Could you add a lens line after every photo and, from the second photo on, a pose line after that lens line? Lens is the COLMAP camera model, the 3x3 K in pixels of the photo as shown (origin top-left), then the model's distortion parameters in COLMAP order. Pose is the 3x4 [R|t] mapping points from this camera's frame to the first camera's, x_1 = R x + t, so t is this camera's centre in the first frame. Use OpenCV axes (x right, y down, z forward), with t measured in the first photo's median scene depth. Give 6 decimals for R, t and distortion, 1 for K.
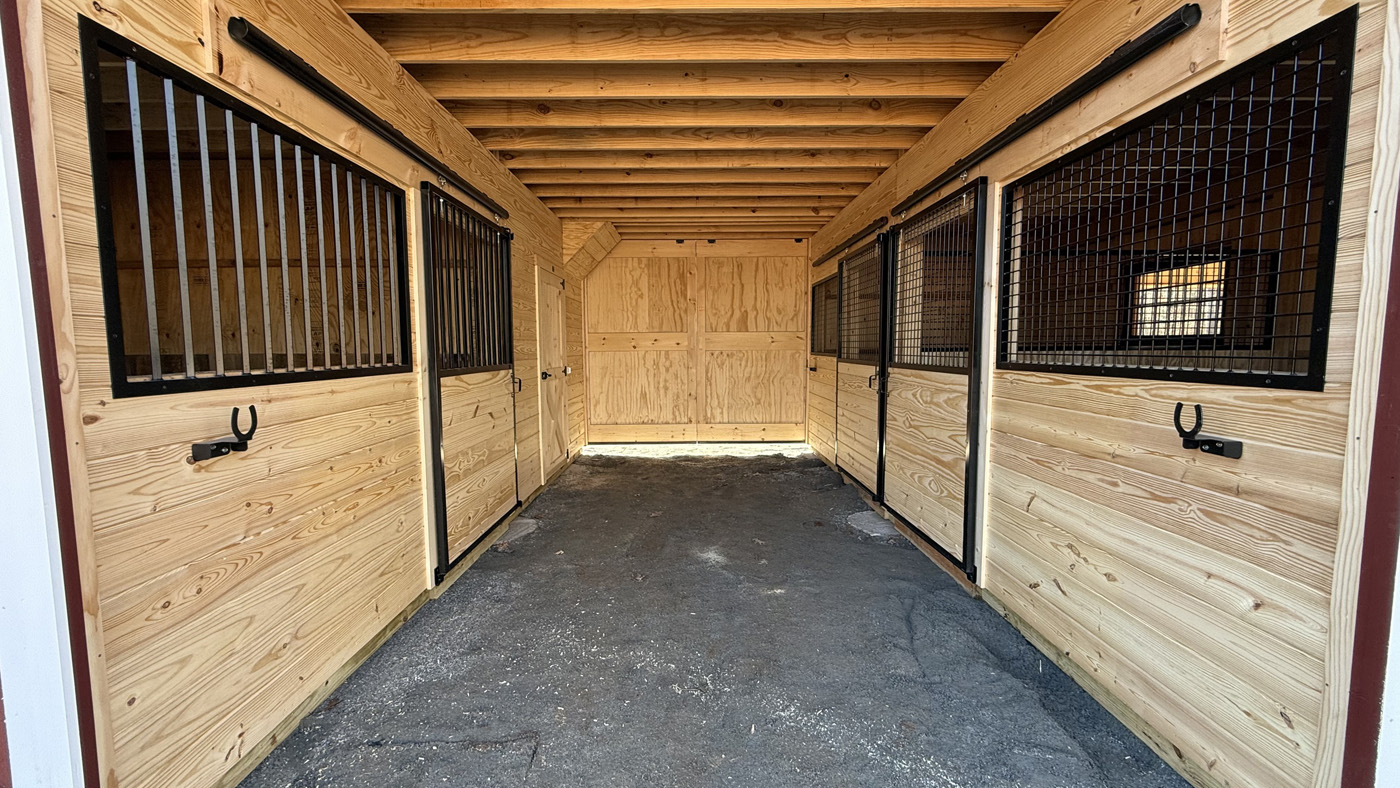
lens RADIAL K [[562.4, 0, 700.0], [0, 562.4, 394.0], [0, 0, 1]] dist [-0.000751, -0.000230]
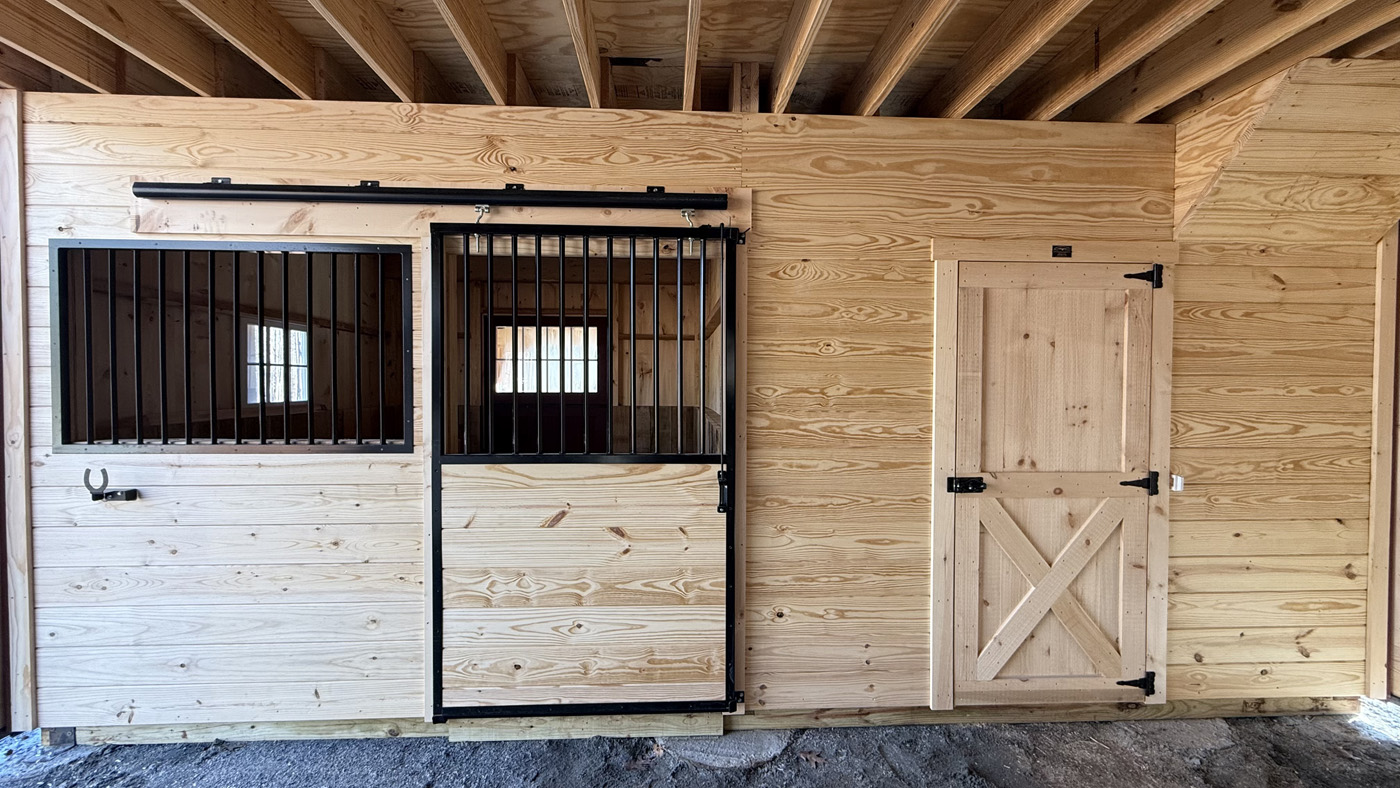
lens RADIAL K [[562.4, 0, 700.0], [0, 562.4, 394.0], [0, 0, 1]] dist [-0.000751, -0.000230]
pose [[0.032220, 0.023196, -0.999212, 0.335291], [-0.087644, 0.995945, 0.020294, -0.175400], [0.995631, 0.086921, 0.034122, 1.332831]]
